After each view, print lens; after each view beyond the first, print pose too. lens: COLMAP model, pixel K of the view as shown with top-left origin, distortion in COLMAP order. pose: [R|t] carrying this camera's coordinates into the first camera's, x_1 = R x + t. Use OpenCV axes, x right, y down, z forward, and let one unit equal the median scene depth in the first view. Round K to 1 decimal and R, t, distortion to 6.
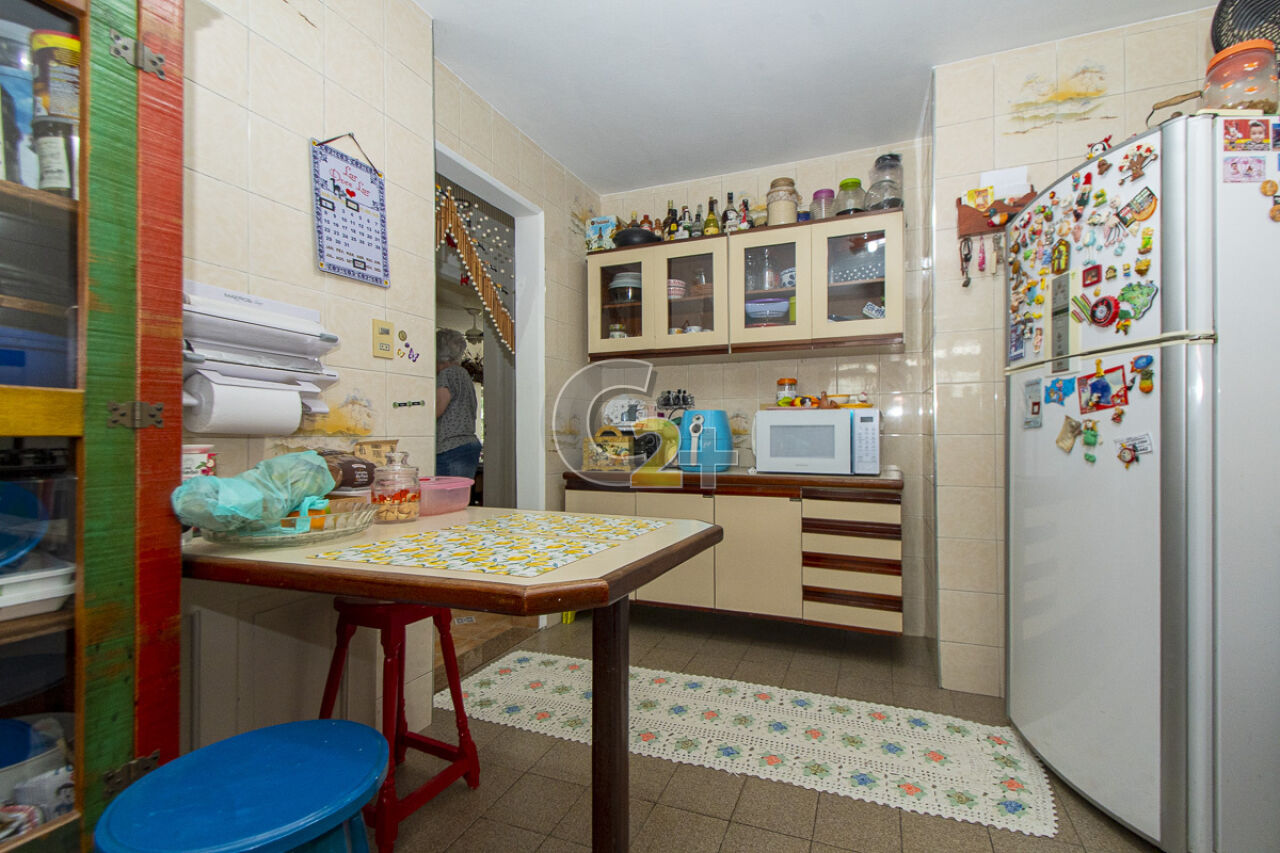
lens RADIAL K [[559.6, 0, 670.5], [0, 559.6, 434.5], [0, 0, 1]] dist [0.000750, -0.000871]
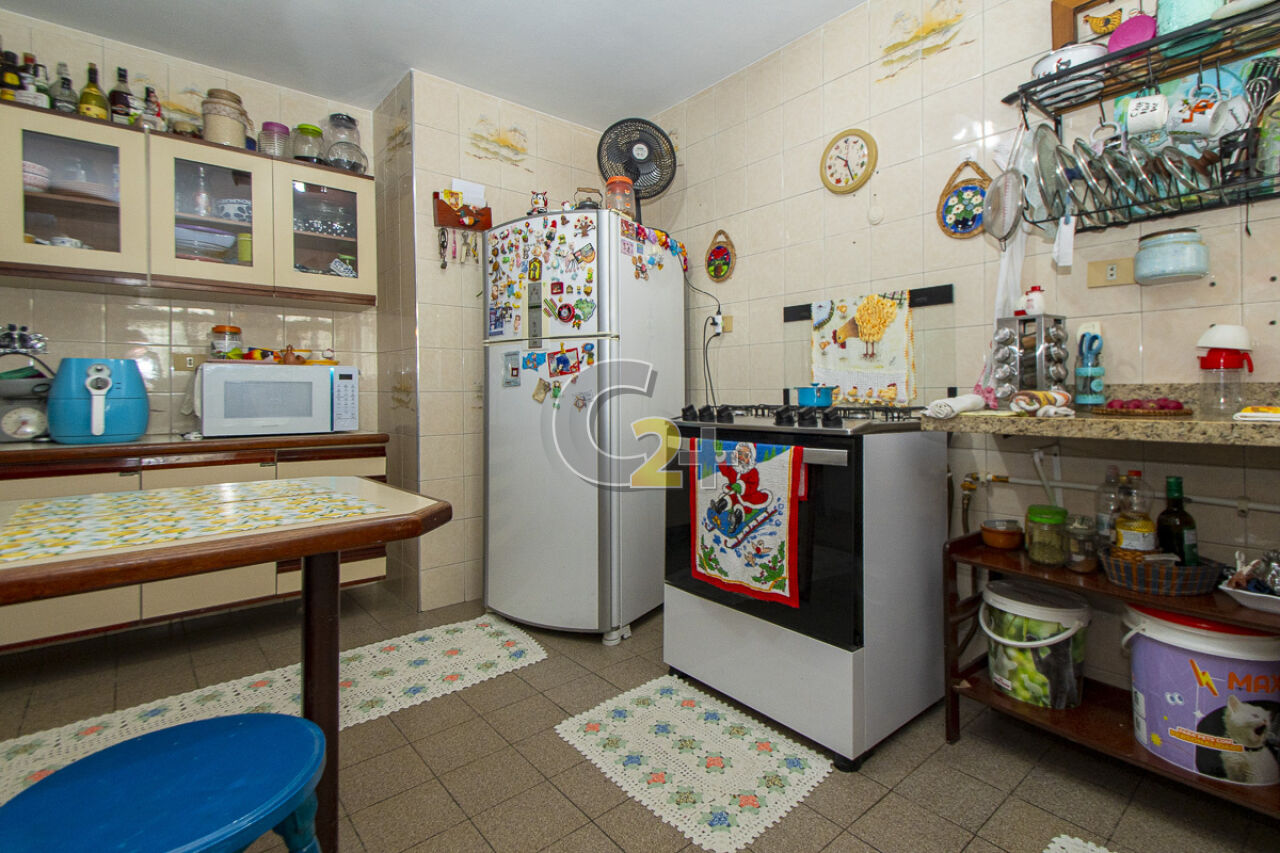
lens RADIAL K [[595.2, 0, 675.2], [0, 595.2, 395.8], [0, 0, 1]] dist [0.000887, -0.000448]
pose [[0.459992, -0.003513, 0.887916, -0.484929], [0.003276, 0.999992, 0.002259, 0.010052], [-0.887917, 0.001870, 0.459999, -0.039098]]
